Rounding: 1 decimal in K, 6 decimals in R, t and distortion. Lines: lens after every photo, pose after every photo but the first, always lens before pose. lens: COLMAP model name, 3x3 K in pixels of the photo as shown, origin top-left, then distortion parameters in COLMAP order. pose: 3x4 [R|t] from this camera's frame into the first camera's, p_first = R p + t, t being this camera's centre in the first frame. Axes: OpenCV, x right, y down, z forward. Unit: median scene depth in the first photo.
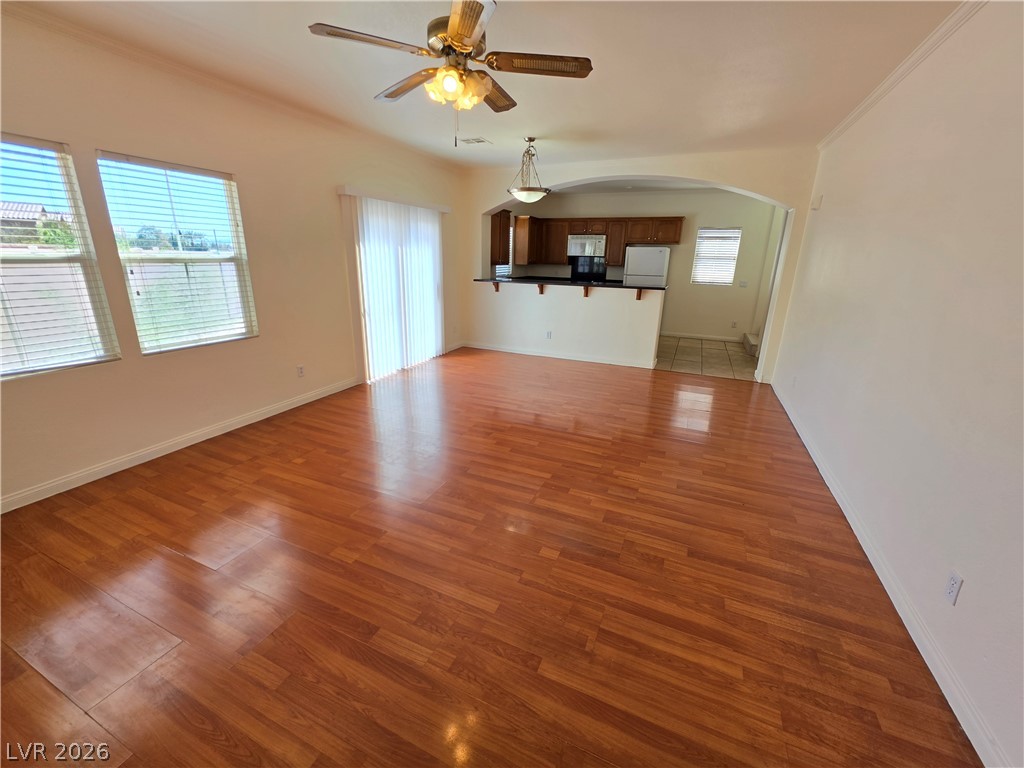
lens RADIAL K [[411.9, 0, 511.9], [0, 411.9, 380.1], [0, 0, 1]] dist [0.000813, 0.000025]
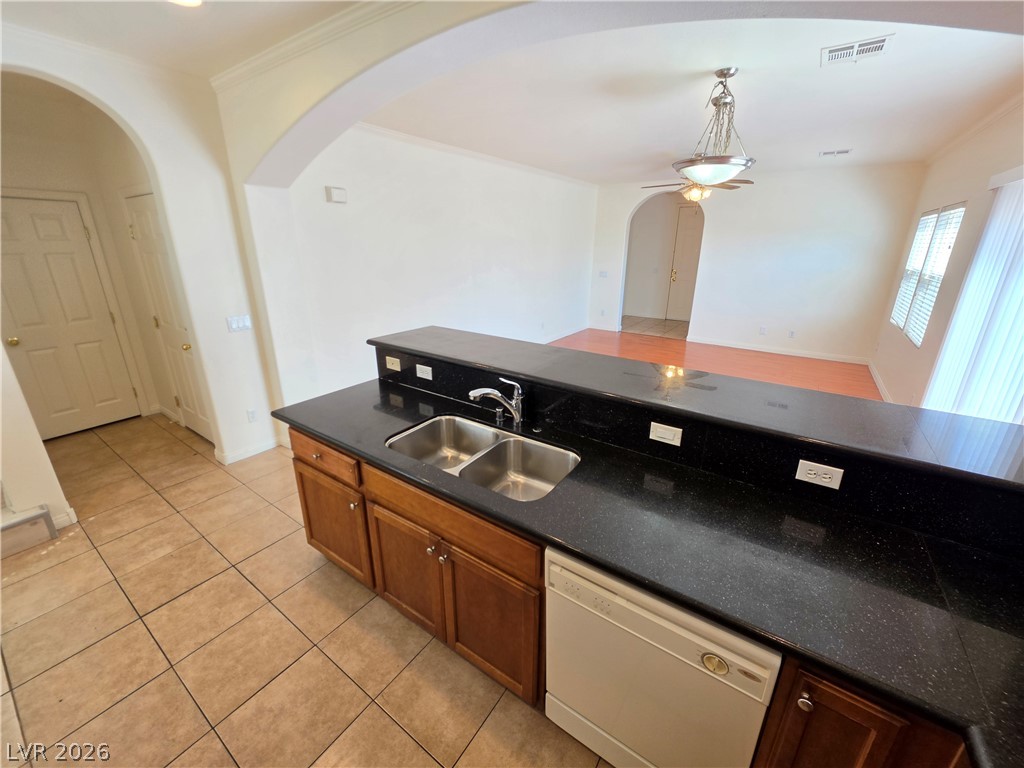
lens RADIAL K [[411.9, 0, 511.5], [0, 411.9, 384.1], [0, 0, 1]] dist [0.000813, 0.000025]
pose [[-0.981260, -0.091676, 0.169483, 0.315730], [0.024934, 0.811763, 0.583455, -0.899584], [-0.191069, 0.576747, -0.794264, 2.769476]]
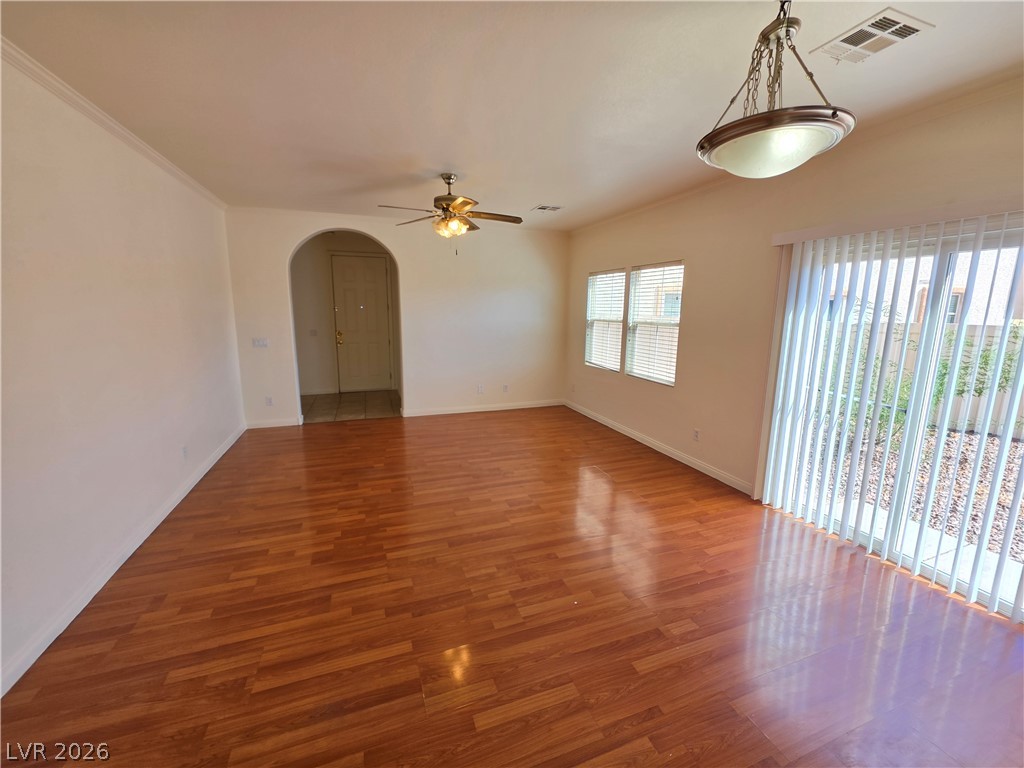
lens RADIAL K [[411.9, 0, 509.6], [0, 411.9, 379.0], [0, 0, 1]] dist [0.000813, 0.000025]
pose [[-0.721913, 0.089769, -0.686137, 0.710756], [-0.224250, 0.907690, 0.354698, -0.579255], [0.654640, 0.409927, -0.635142, 1.875984]]
